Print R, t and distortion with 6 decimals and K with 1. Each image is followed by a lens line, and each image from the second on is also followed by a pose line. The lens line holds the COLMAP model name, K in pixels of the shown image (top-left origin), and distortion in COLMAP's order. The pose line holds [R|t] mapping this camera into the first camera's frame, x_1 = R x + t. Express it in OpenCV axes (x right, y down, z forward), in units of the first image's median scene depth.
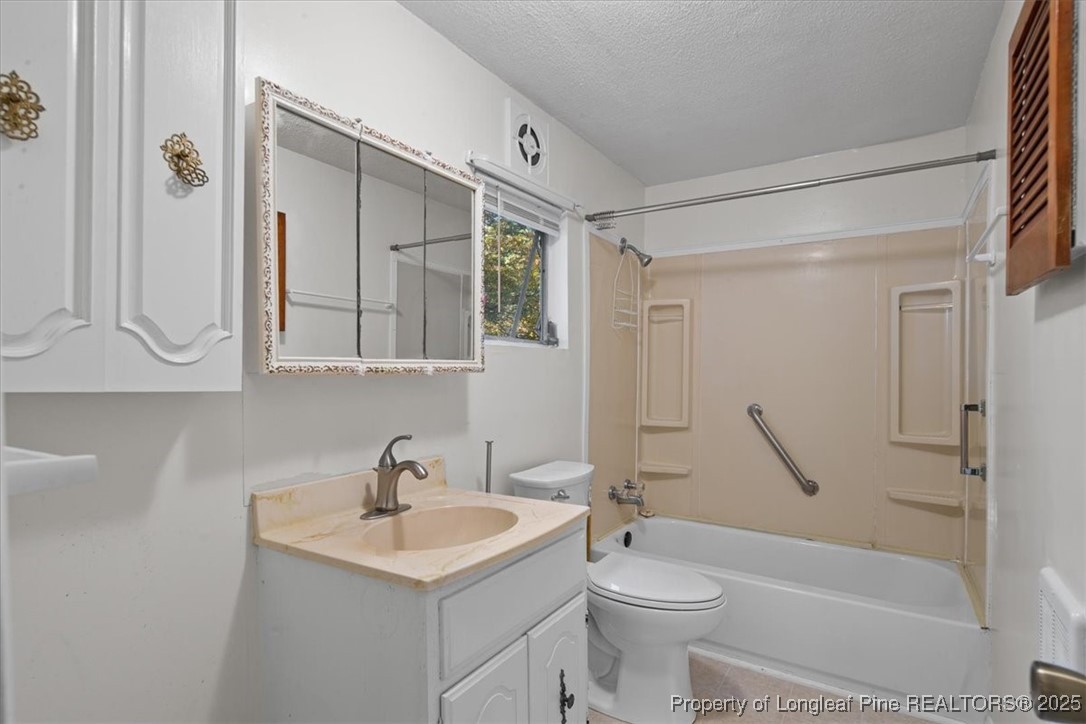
lens RADIAL K [[546.6, 0, 538.6], [0, 546.6, 376.0], [0, 0, 1]] dist [0.001629, -0.000979]
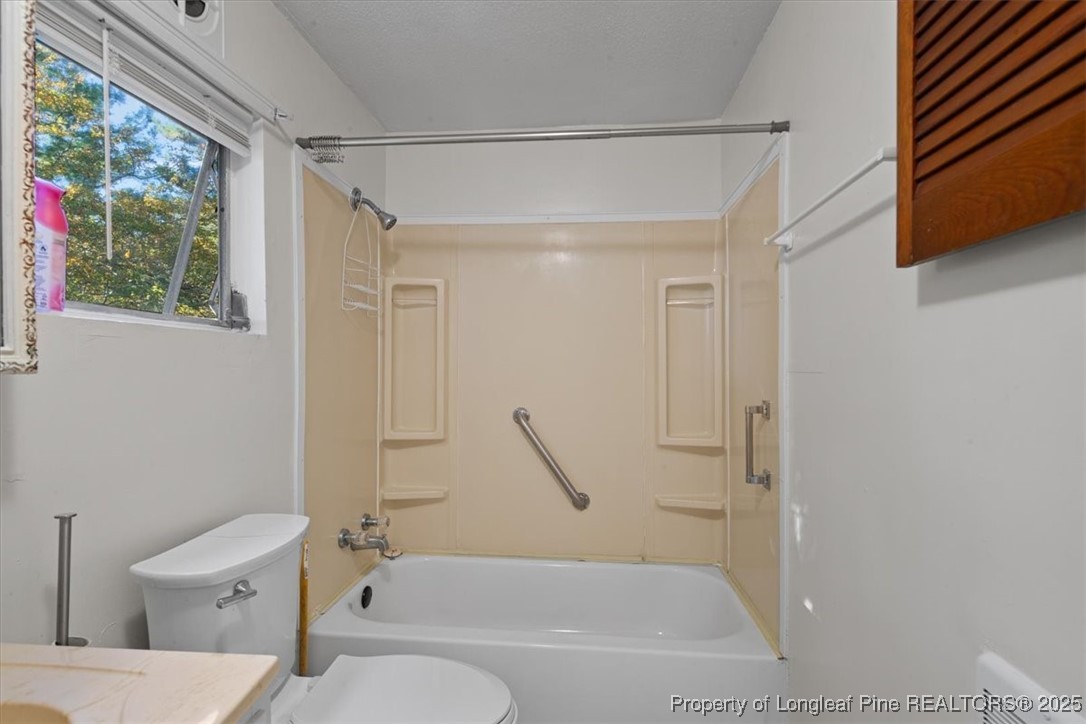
lens RADIAL K [[546.6, 0, 543.8], [0, 546.6, 382.4], [0, 0, 1]] dist [0.001629, -0.000979]
pose [[0.890225, -0.012013, 0.455362, 0.047477], [0.004023, 0.999821, 0.018511, -0.004173], [-0.455503, -0.014647, 0.890114, 0.261558]]
